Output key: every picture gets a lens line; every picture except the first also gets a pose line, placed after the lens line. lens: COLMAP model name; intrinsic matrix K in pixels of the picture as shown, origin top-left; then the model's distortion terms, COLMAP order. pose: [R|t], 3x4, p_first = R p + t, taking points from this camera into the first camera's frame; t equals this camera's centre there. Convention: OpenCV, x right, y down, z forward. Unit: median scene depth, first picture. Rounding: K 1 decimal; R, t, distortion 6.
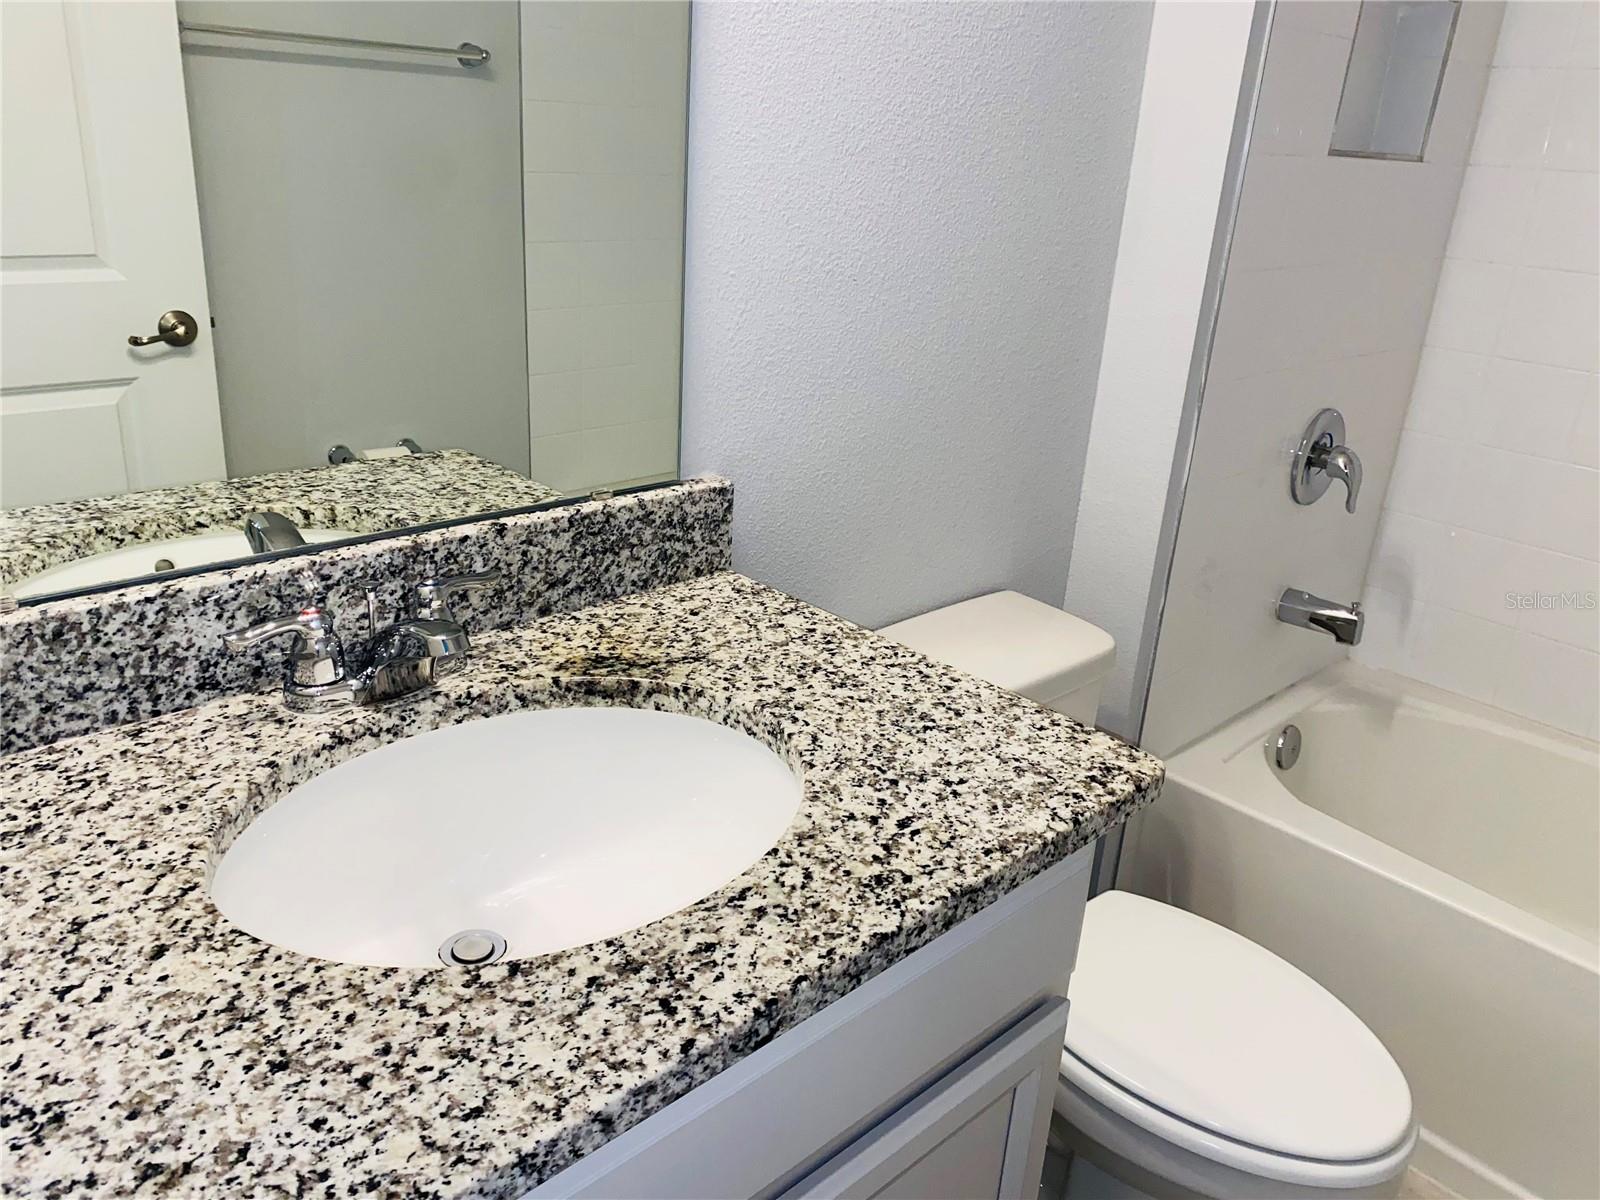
lens RADIAL K [[1218.1, 0, 800.0], [0, 1218.1, 600.0], [0, 0, 1]] dist [0.008580, -0.004551]
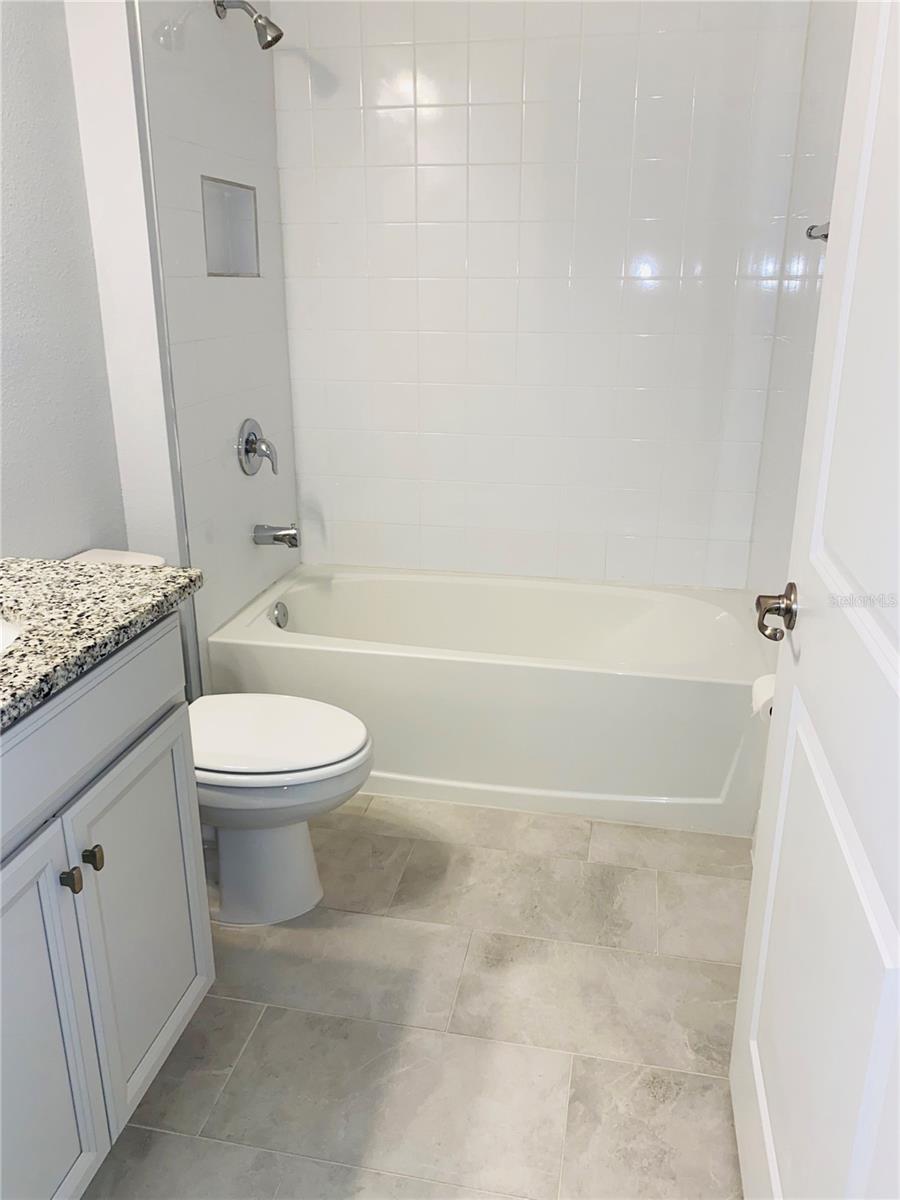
lens RADIAL K [[913.6, 0, 448.9], [0, 913.6, 574.8], [0, 0, 1]] dist [0.008580, -0.004551]
pose [[0.815948, -0.235600, 0.527940, -0.178895], [0.260131, 0.965148, 0.028669, 0.209021], [-0.516295, 0.113941, 0.848797, -0.535904]]
